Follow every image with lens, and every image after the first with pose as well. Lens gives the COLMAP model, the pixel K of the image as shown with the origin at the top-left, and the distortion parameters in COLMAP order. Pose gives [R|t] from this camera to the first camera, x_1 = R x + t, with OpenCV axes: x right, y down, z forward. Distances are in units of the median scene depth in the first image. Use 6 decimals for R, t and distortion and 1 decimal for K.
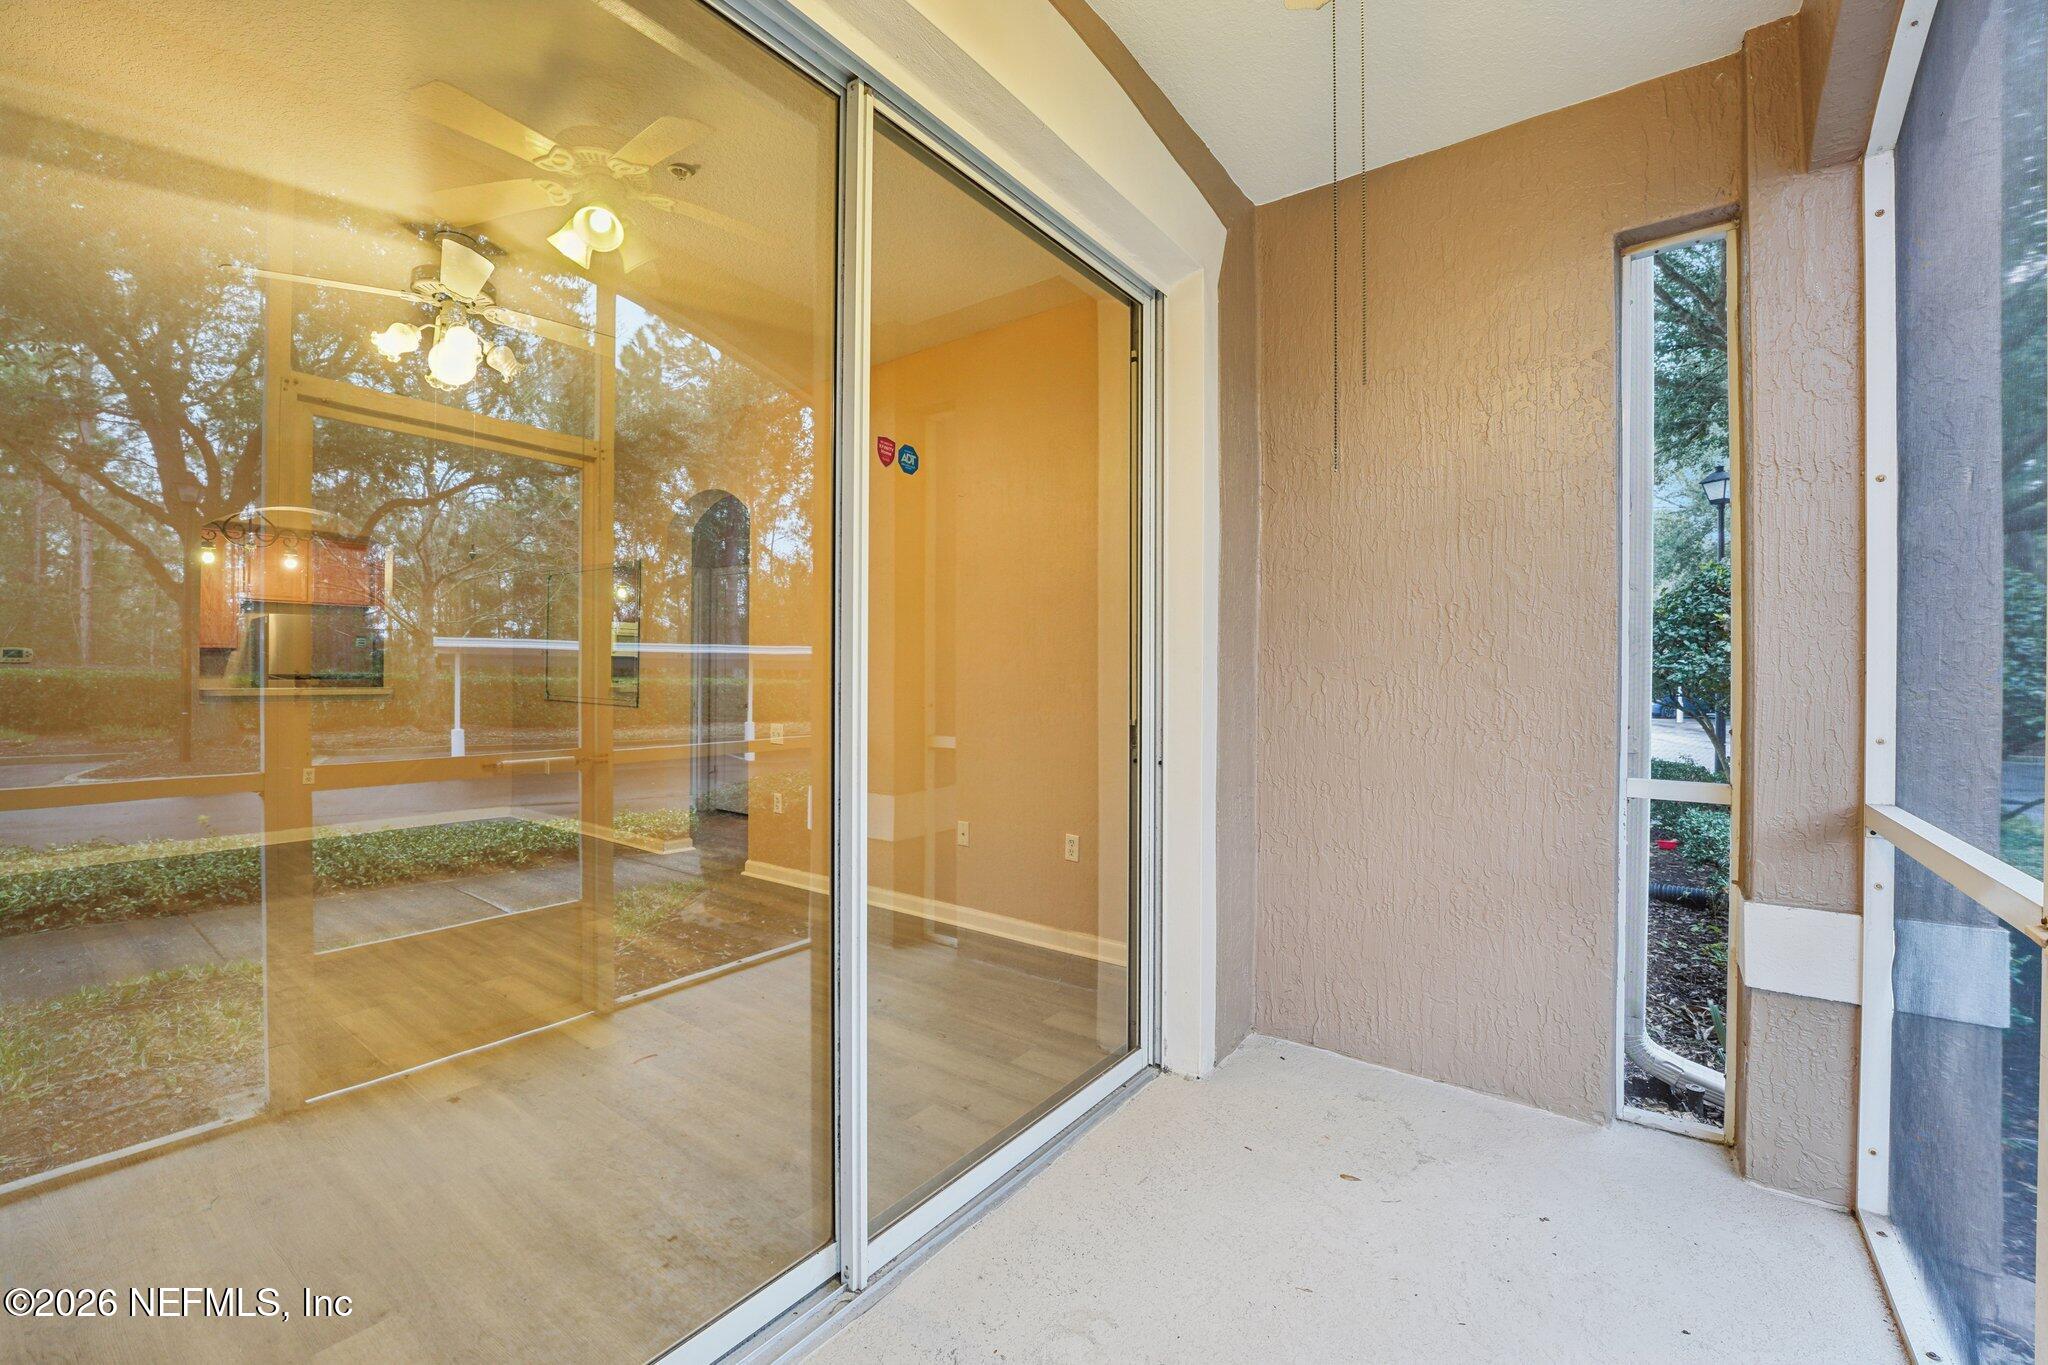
lens RADIAL K [[842.1, 0, 1019.1], [0, 842.1, 669.5], [0, 0, 1]] dist [-0.025945, 0.003170]
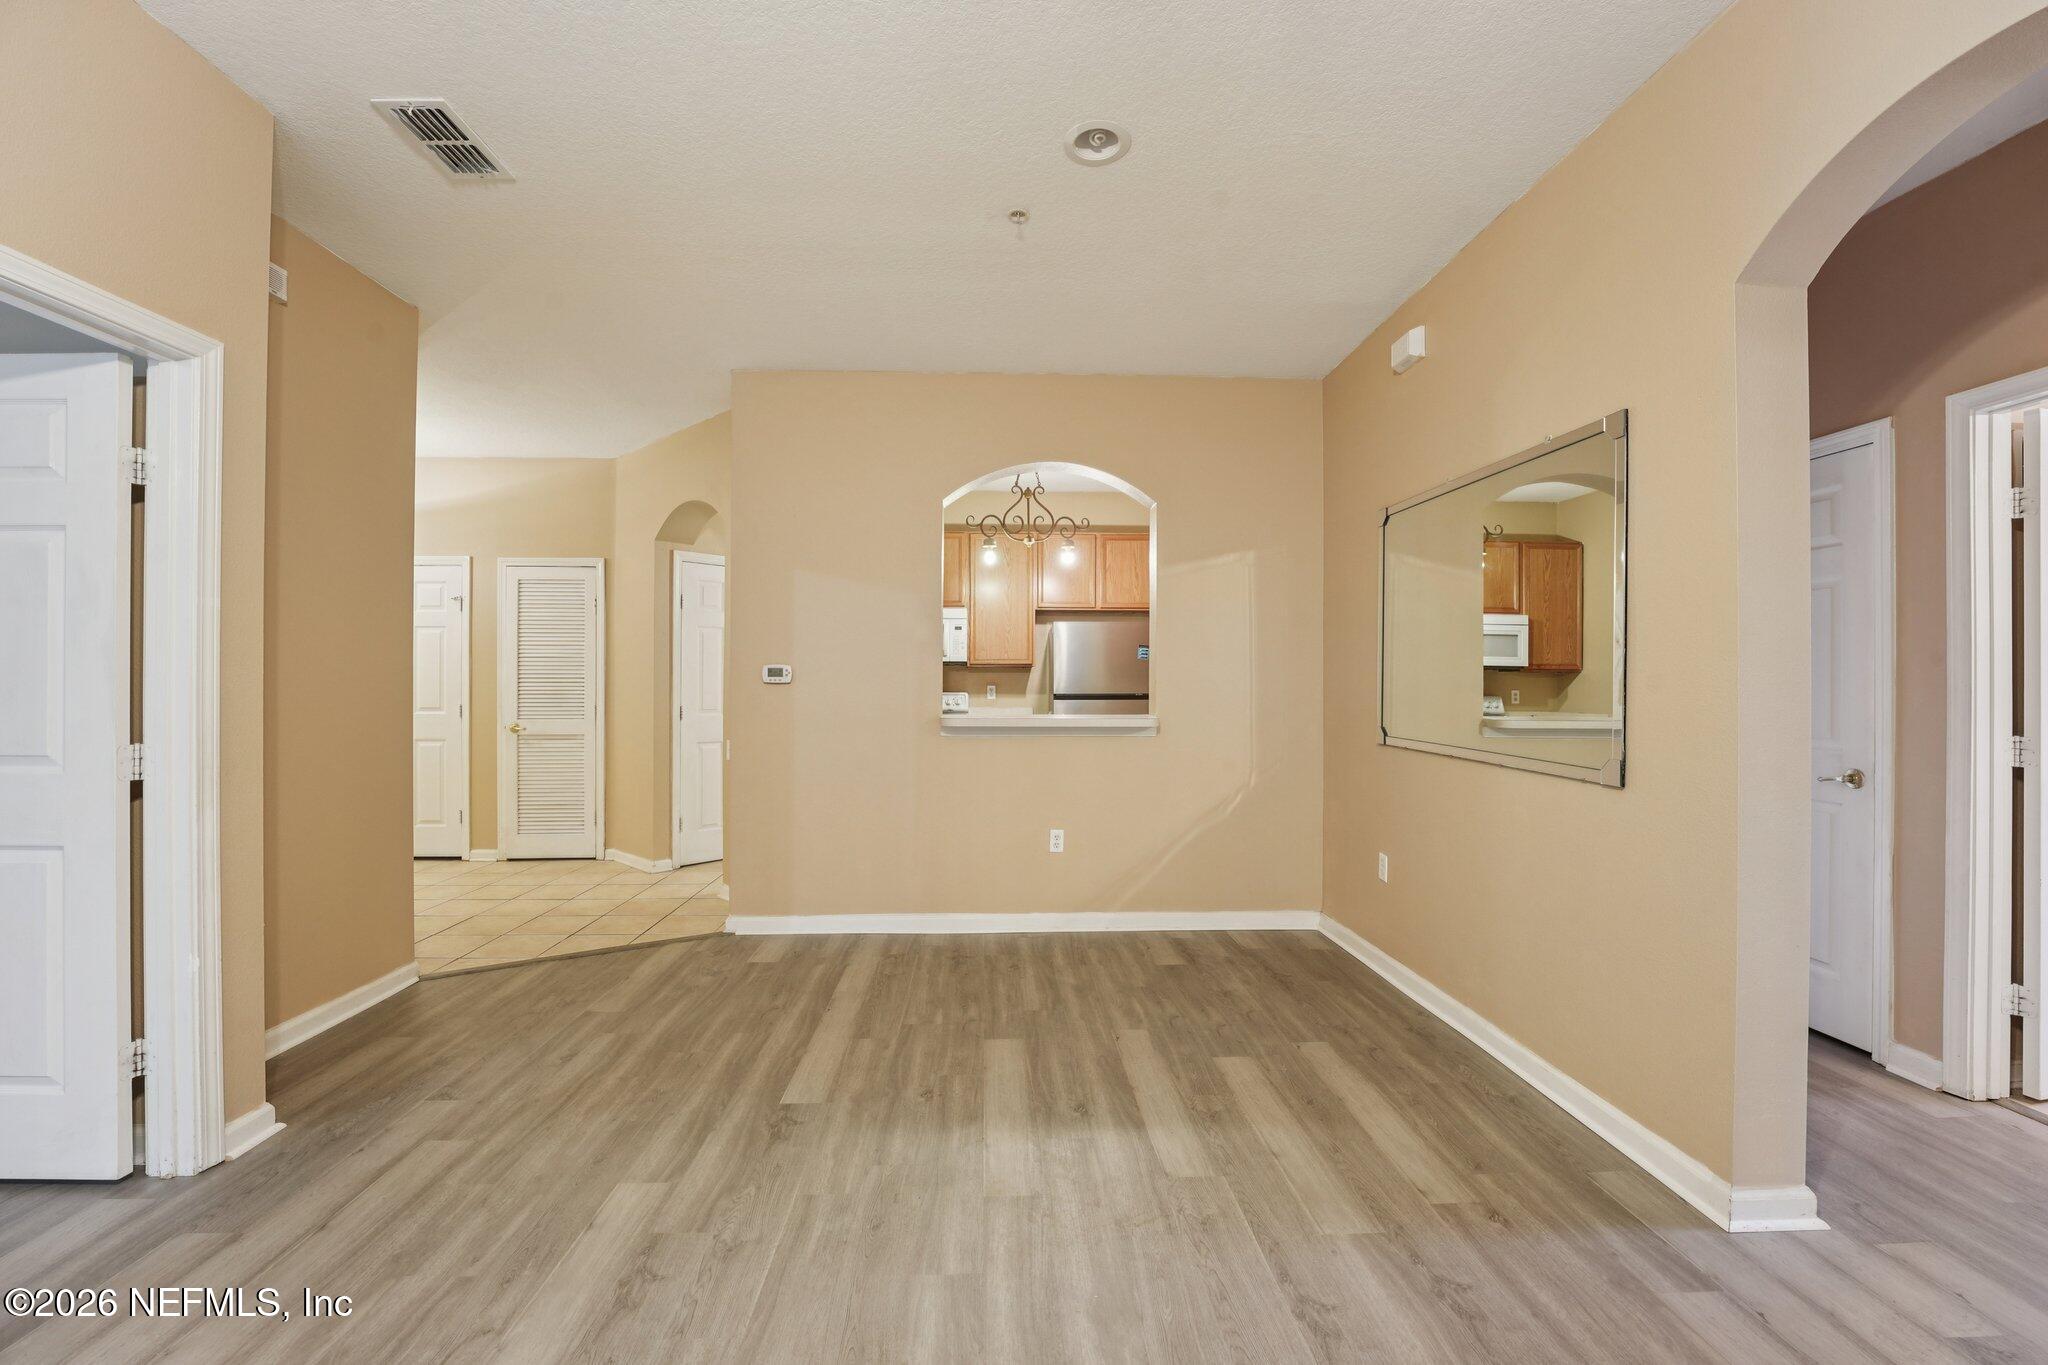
lens RADIAL K [[842.1, 0, 1015.9], [0, 842.1, 680.9], [0, 0, 1]] dist [-0.025945, 0.003170]
pose [[0.630635, -0.006153, -0.776055, -0.534050], [0.002719, 0.999980, -0.005719, -0.006440], [0.776074, 0.001496, 0.630640, 0.855783]]
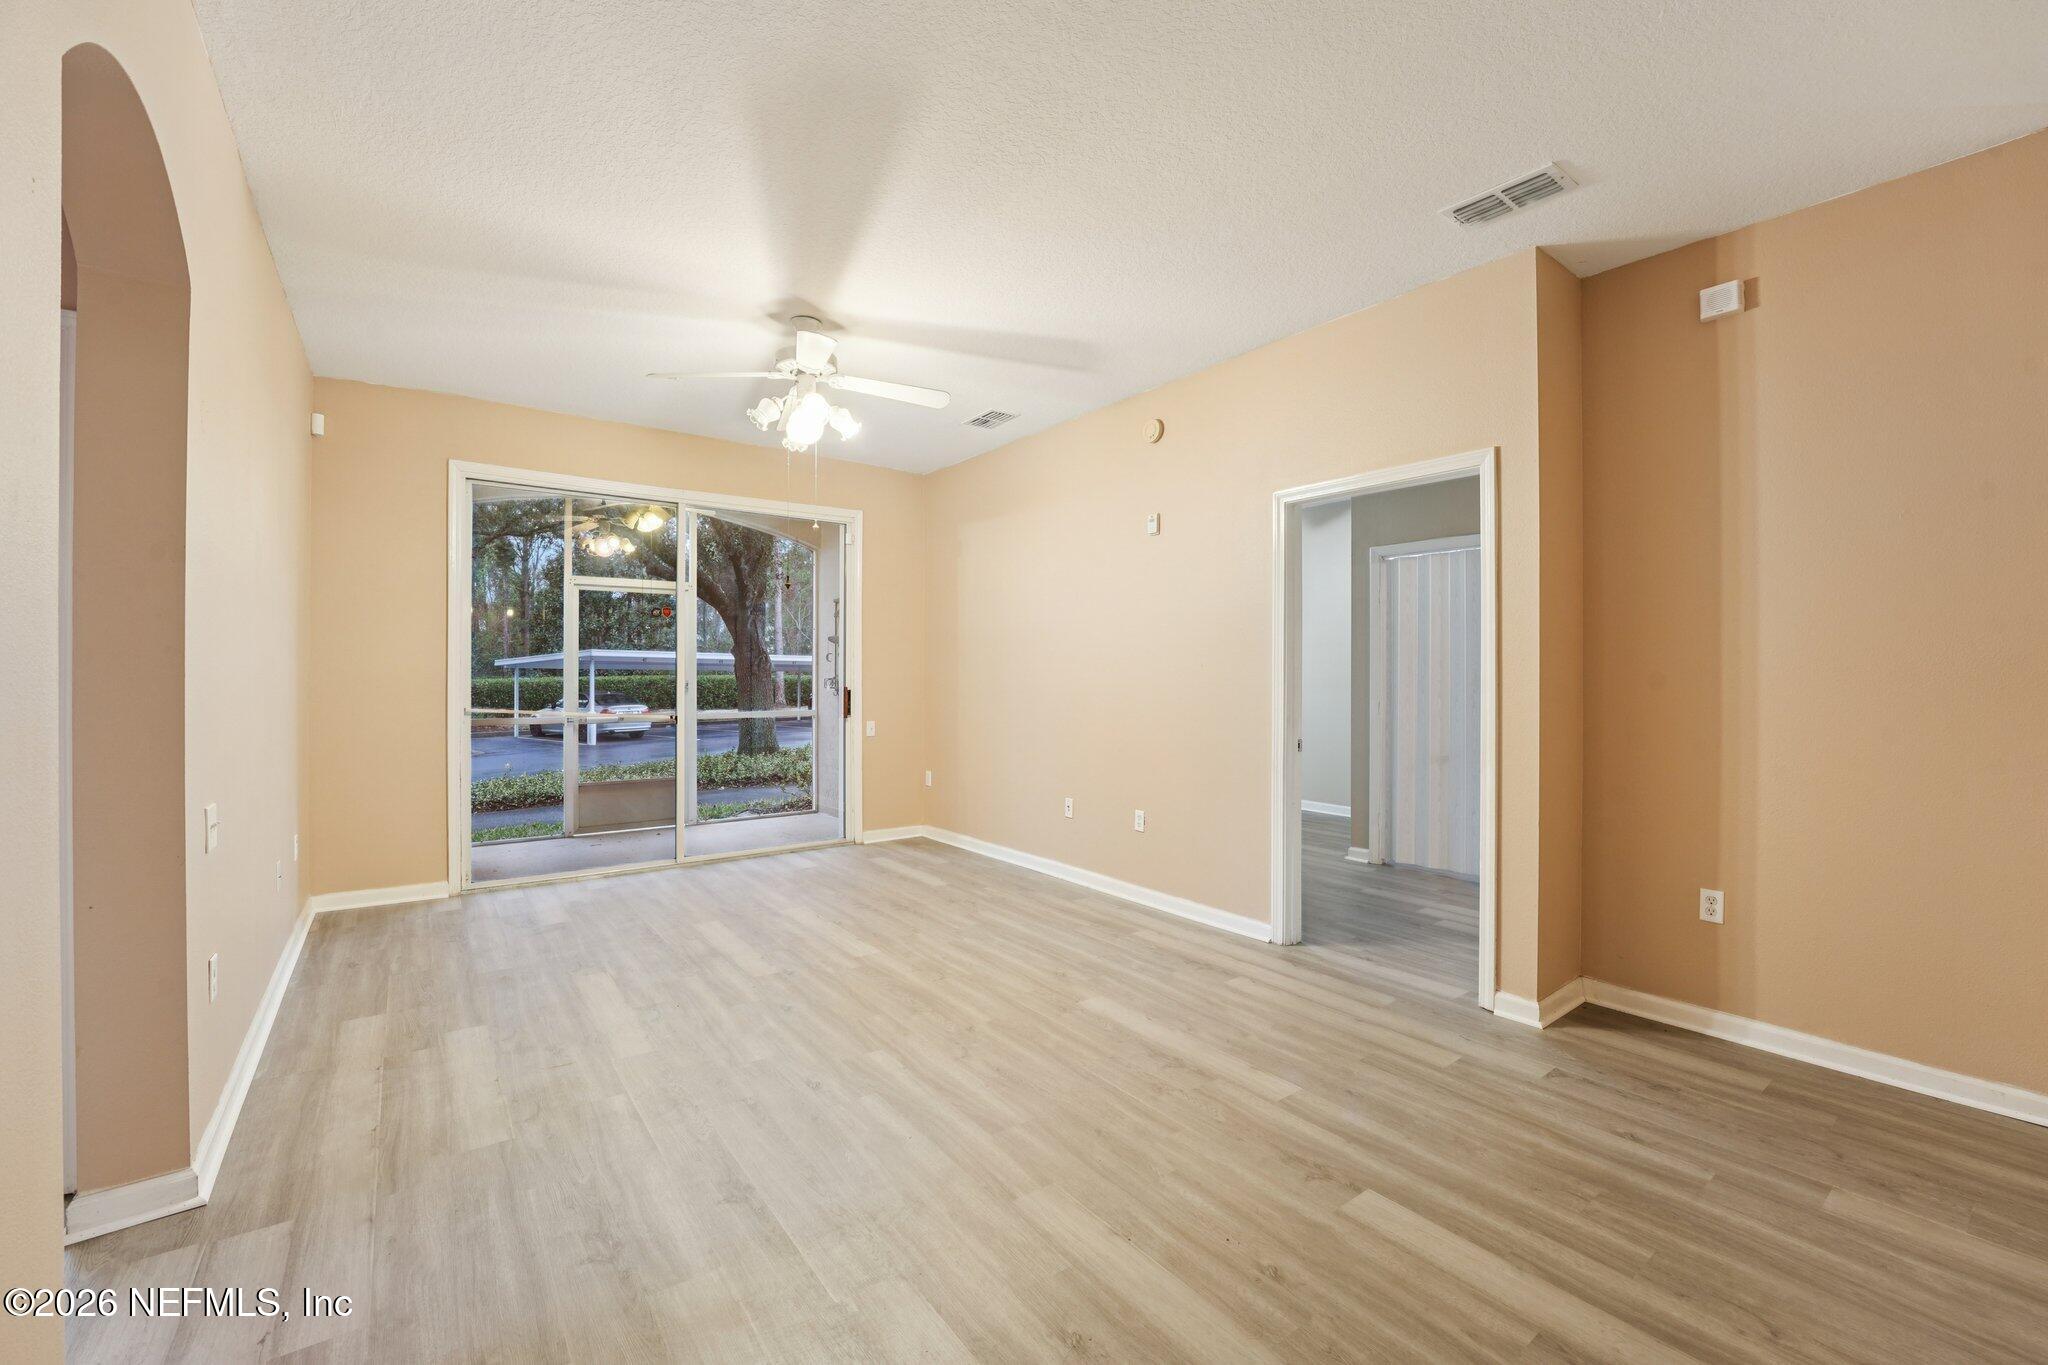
lens RADIAL K [[842.1, 0, 1028.5], [0, 842.1, 681.4], [0, 0, 1]] dist [-0.025945, 0.003170]
pose [[-0.960510, -0.007624, 0.278140, -1.121920], [-0.006014, 0.999960, 0.006645, -0.012108], [-0.278179, 0.004710, -0.960518, 1.743248]]
